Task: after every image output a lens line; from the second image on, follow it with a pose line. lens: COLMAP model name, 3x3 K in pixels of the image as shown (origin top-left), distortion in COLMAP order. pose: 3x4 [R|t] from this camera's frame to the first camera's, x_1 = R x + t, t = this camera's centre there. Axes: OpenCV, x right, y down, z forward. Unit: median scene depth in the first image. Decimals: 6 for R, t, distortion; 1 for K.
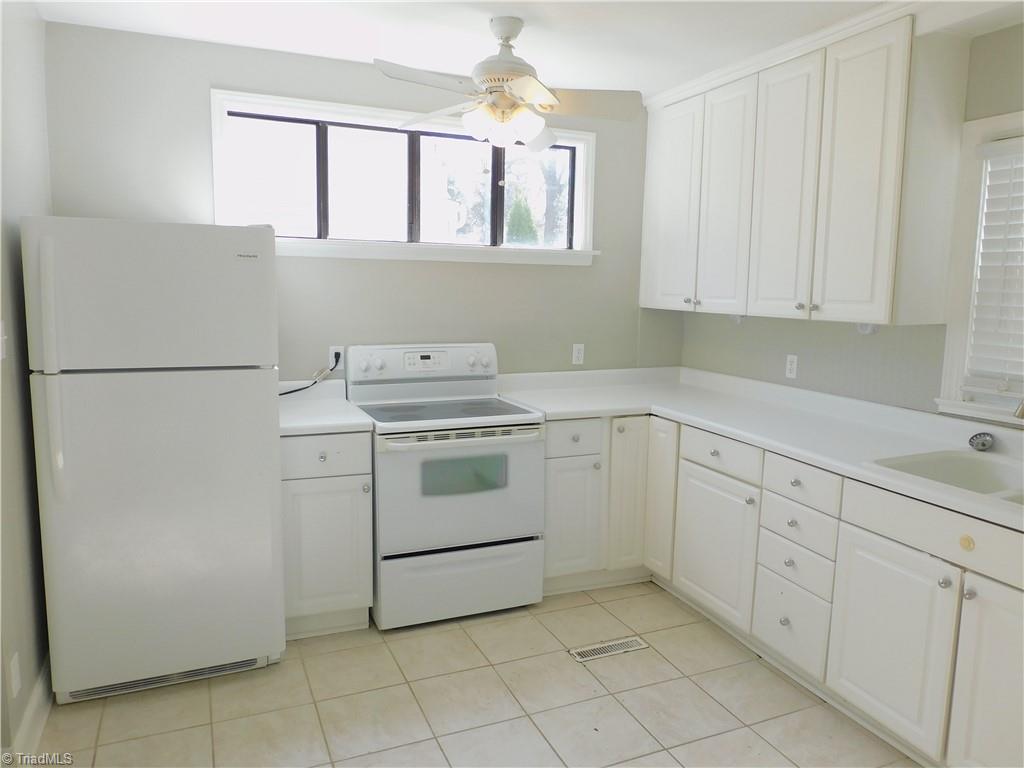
lens RADIAL K [[724.6, 0, 516.0], [0, 724.6, 382.5], [0, 0, 1]] dist [-0.014503, 0.000956]
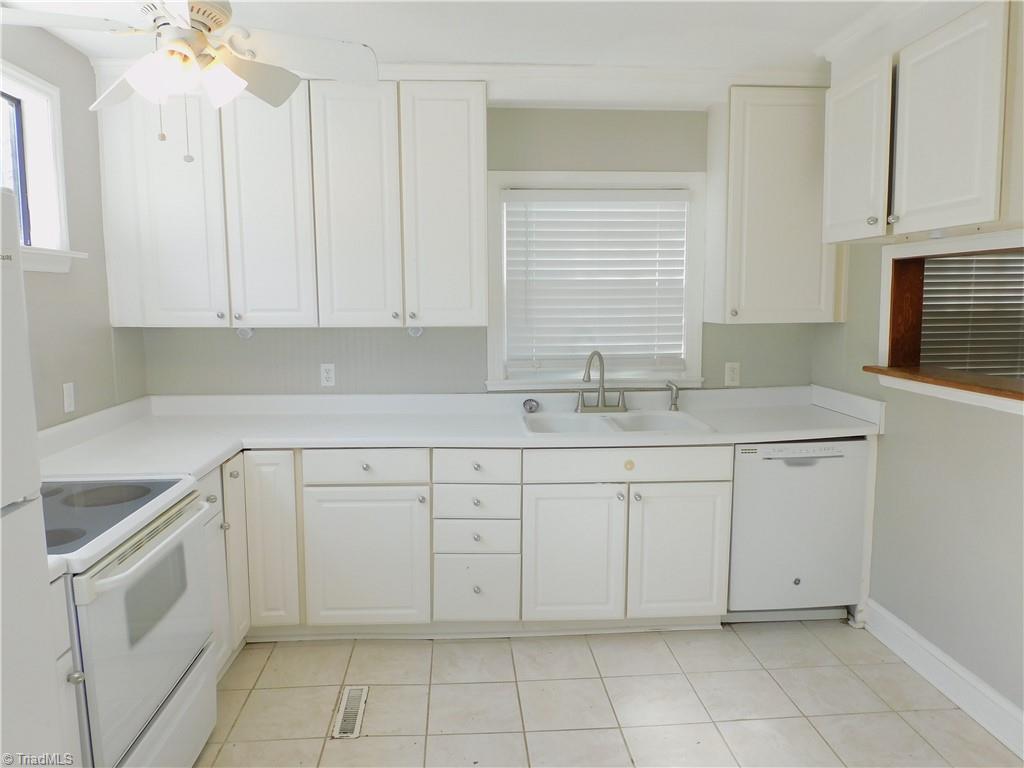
lens RADIAL K [[724.6, 0, 513.7], [0, 724.6, 385.5], [0, 0, 1]] dist [-0.014503, 0.000956]
pose [[0.327446, -0.131945, 0.935612, -0.602671], [0.133283, 0.986751, 0.092510, -0.081661], [-0.935422, 0.094409, 0.340693, 0.495785]]
